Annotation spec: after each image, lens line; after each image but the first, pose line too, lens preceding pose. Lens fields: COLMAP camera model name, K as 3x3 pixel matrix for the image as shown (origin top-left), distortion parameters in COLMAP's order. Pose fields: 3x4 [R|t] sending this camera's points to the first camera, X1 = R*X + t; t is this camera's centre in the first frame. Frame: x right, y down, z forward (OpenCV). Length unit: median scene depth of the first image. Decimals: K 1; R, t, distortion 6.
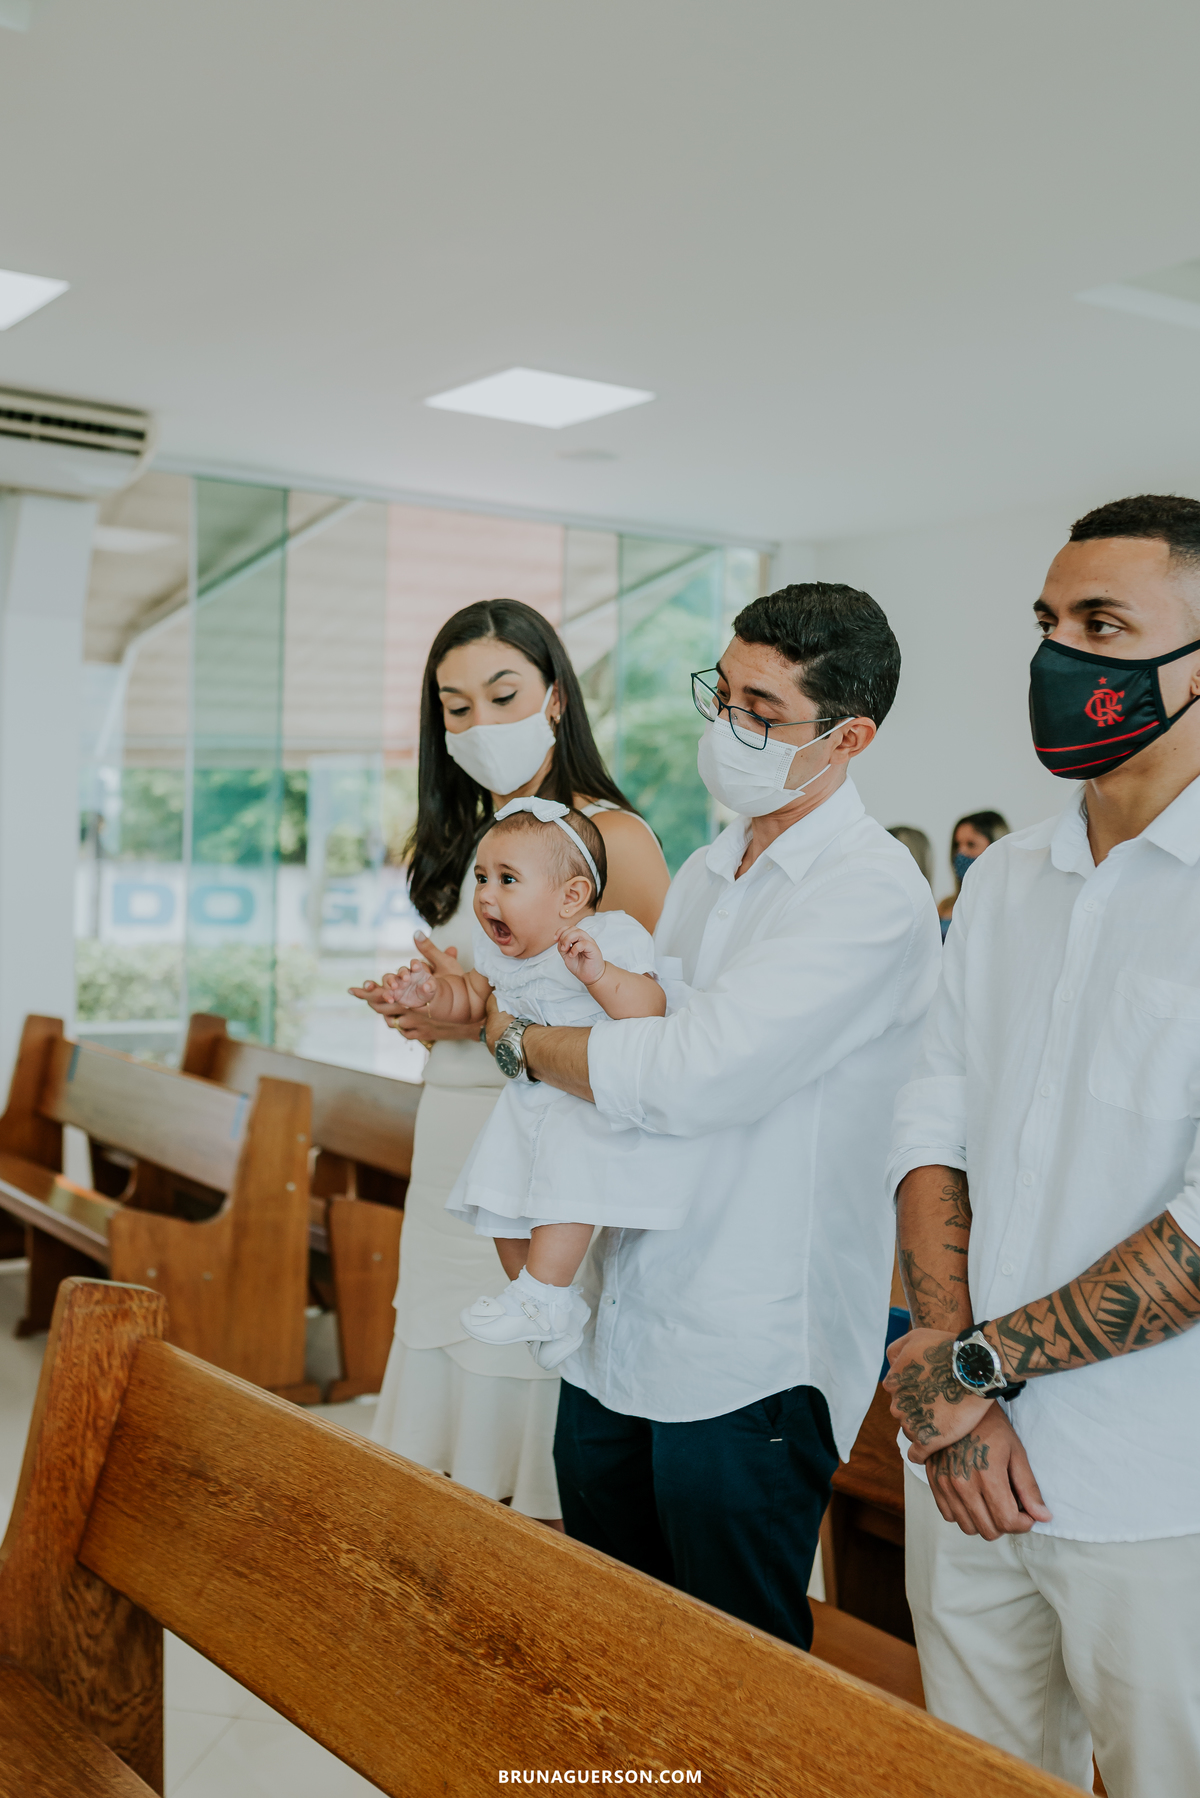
lens RADIAL K [[1865.9, 0, 542.7], [0, 1865.9, 943.4], [0, 0, 1]] dist [-0.021851, 0.000000]
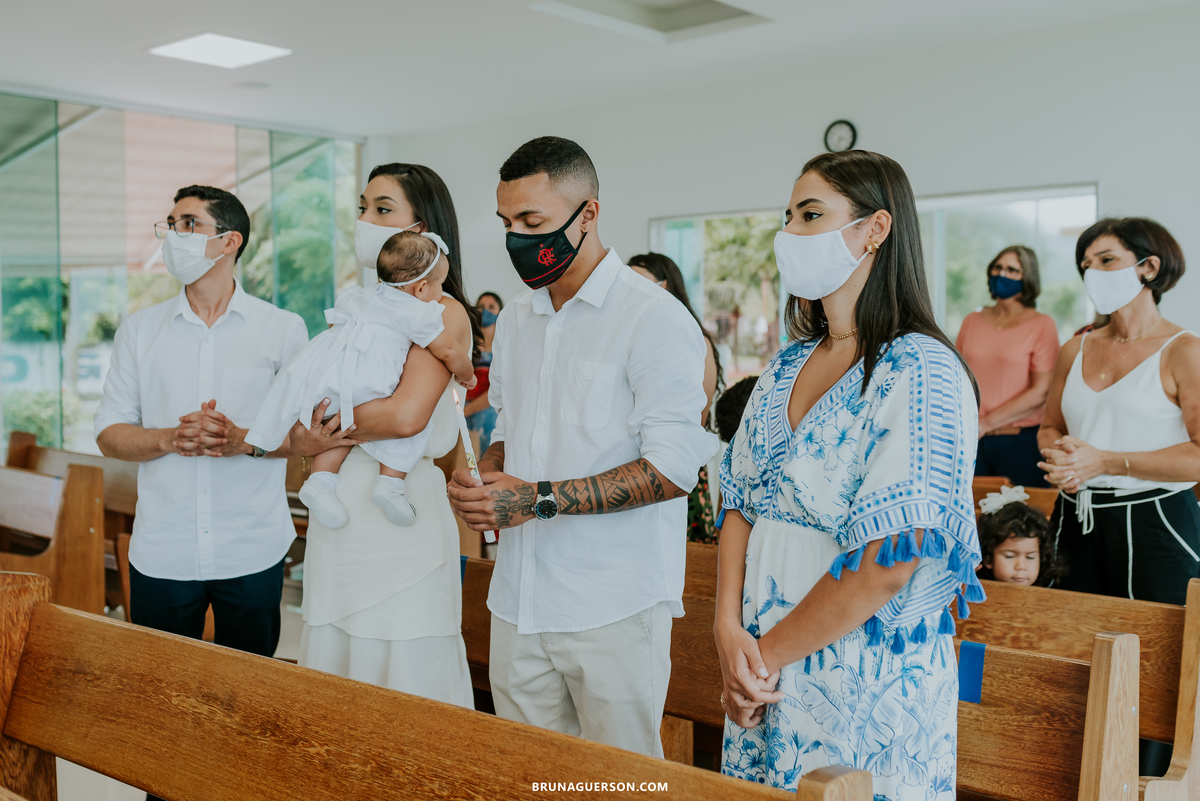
lens RADIAL K [[1177.9, 0, 533.0], [0, 1177.9, 372.2], [0, 0, 1]] dist [-0.019629, 0.000000]
pose [[0.964168, -0.037160, 0.262676, -0.047695], [0.039418, 0.999217, -0.003331, 0.018102], [-0.262346, 0.013565, 0.964878, -0.188583]]
